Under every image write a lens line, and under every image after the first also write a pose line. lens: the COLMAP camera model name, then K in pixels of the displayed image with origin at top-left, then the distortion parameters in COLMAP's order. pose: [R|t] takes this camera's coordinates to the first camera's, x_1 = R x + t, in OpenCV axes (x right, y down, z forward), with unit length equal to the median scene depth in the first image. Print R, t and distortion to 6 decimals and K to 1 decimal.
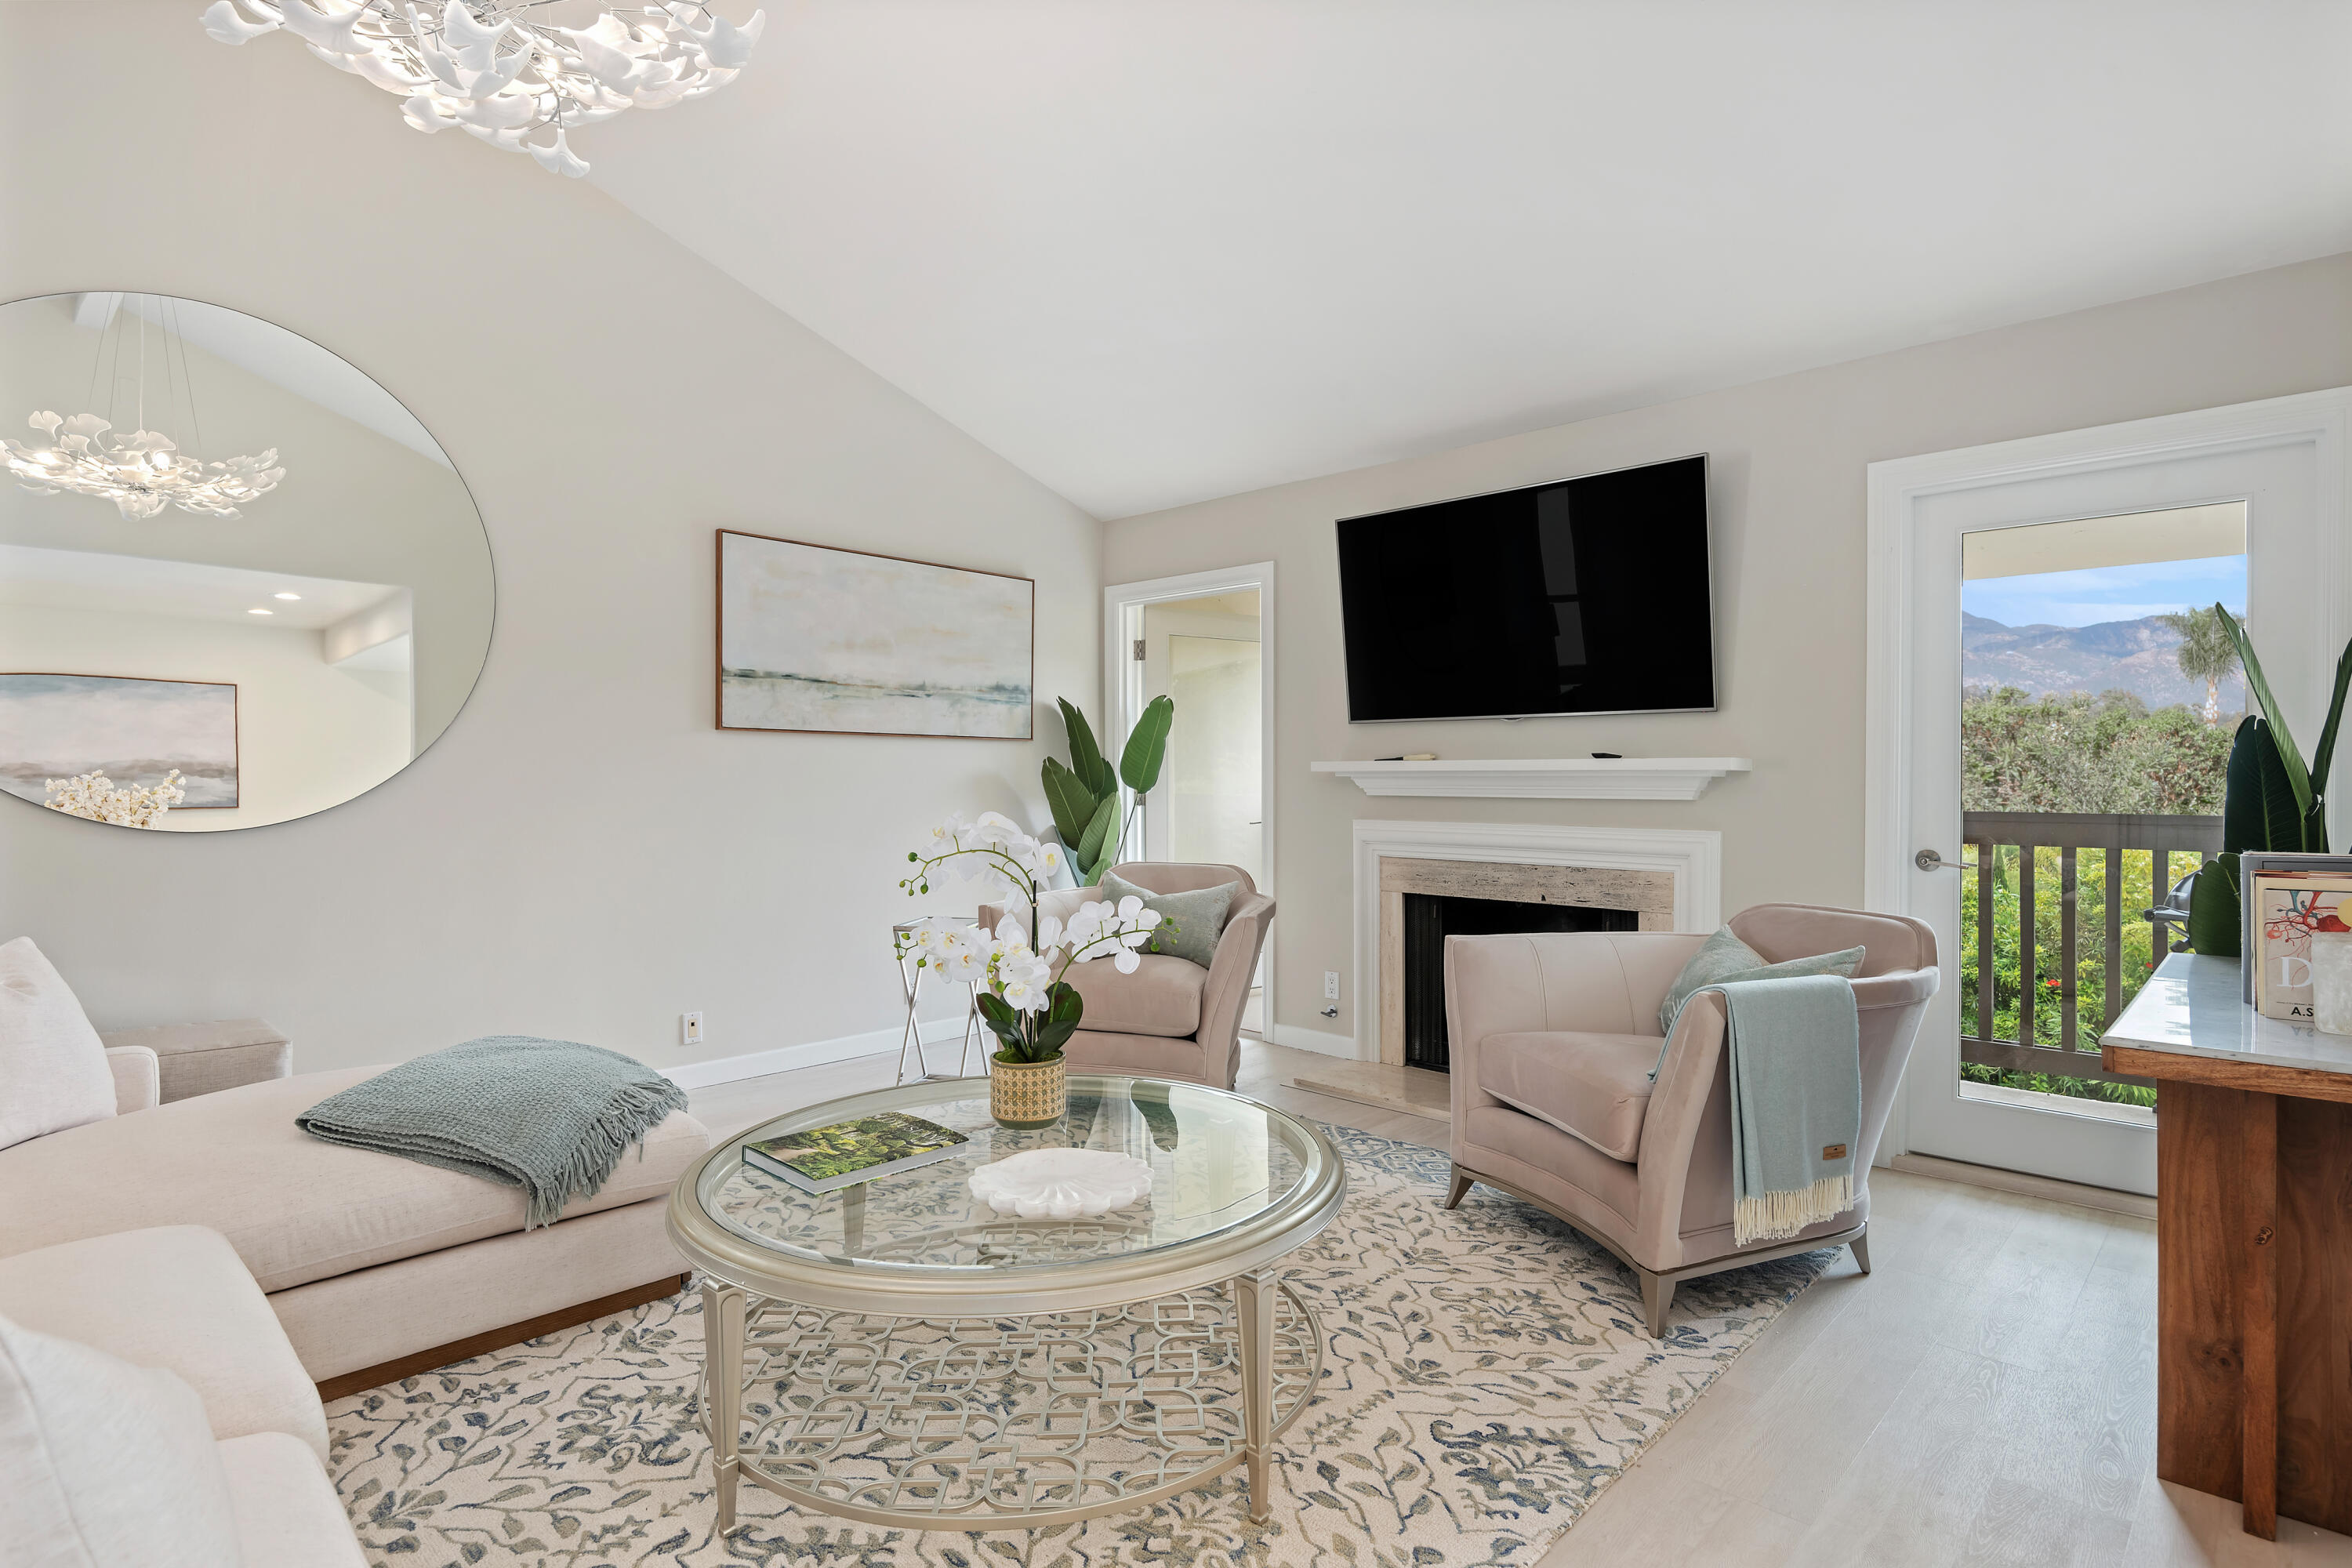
lens RADIAL K [[1176.3, 0, 1194.5], [0, 1176.3, 791.4], [0, 0, 1]] dist [0.006427, -0.002139]
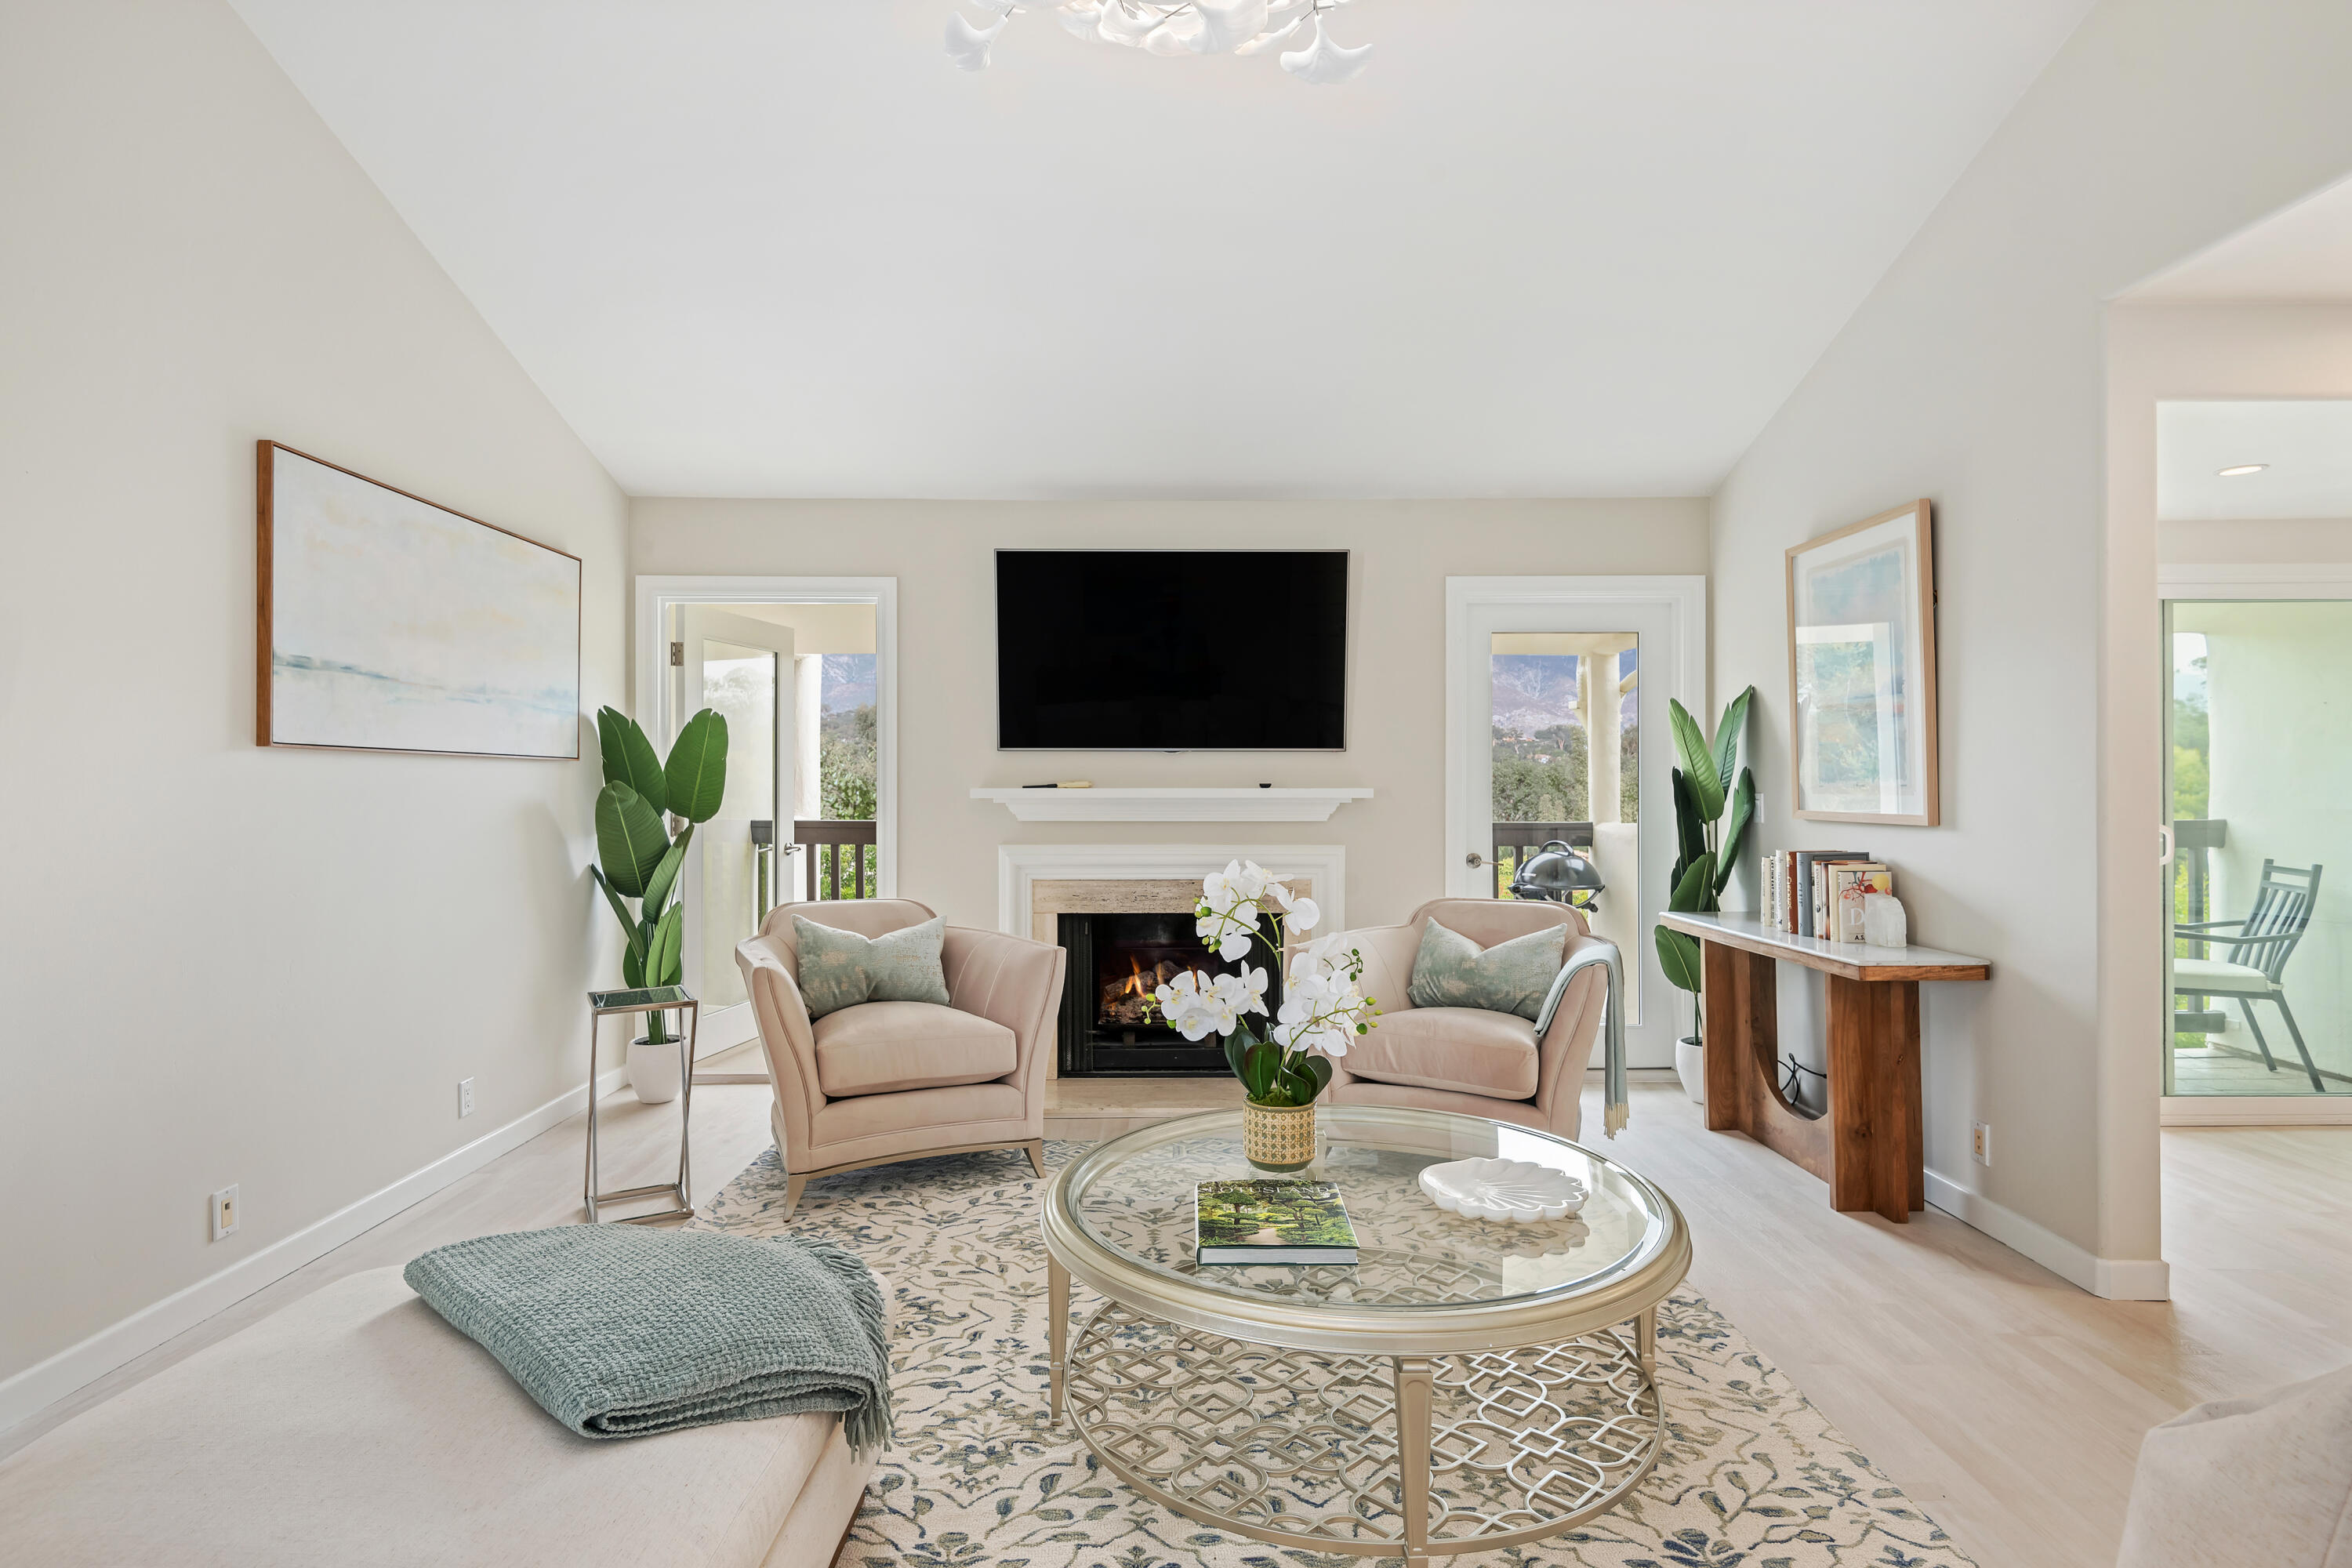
lens RADIAL K [[1176.3, 0, 1194.9], [0, 1176.3, 769.6], [0, 0, 1]] dist [0.006427, -0.002139]
pose [[0.724655, 0.007145, 0.689074, -0.528684], [0.008803, 0.999769, -0.019624, -0.023802], [-0.689055, 0.020287, 0.724425, 0.181233]]
